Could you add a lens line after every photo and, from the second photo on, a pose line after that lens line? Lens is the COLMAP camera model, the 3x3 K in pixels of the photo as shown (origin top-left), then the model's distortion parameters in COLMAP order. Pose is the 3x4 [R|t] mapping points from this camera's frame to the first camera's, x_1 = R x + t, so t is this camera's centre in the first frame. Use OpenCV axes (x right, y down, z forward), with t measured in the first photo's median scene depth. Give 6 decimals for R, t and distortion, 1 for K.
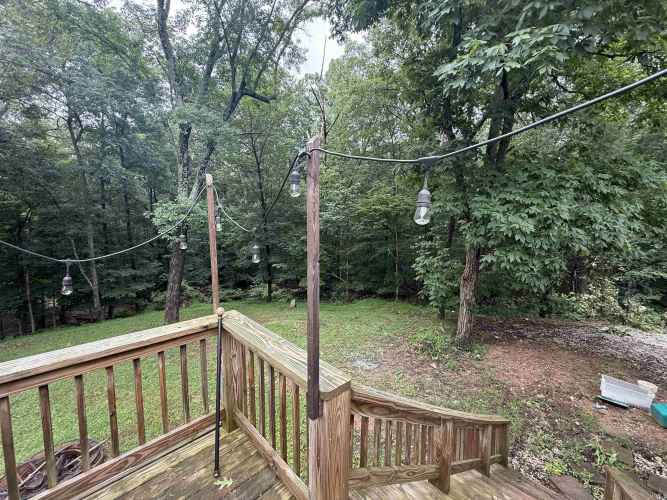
lens RADIAL K [[264.6, 0, 333.5], [0, 264.6, 250.0], [0, 0, 1]] dist [-0.000137, -0.000059]
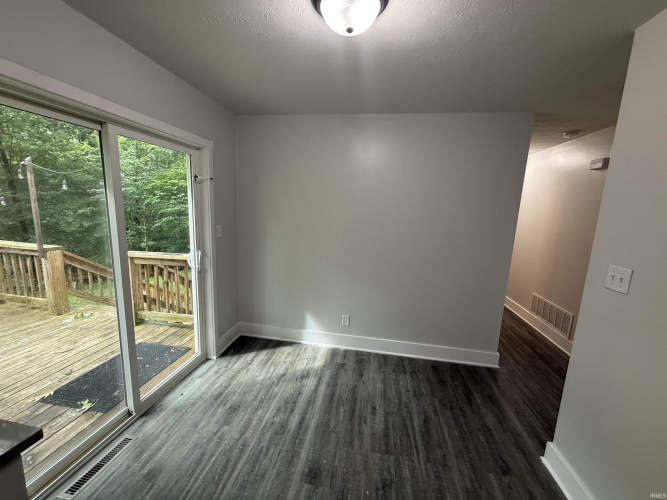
lens RADIAL K [[264.6, 0, 333.5], [0, 264.6, 250.0], [0, 0, 1]] dist [-0.000137, -0.000059]
pose [[0.816373, -0.068902, 0.573400, 0.063178], [0.021182, 0.995762, 0.089497, 0.026145], [-0.577136, -0.060917, 0.814373, -0.228233]]
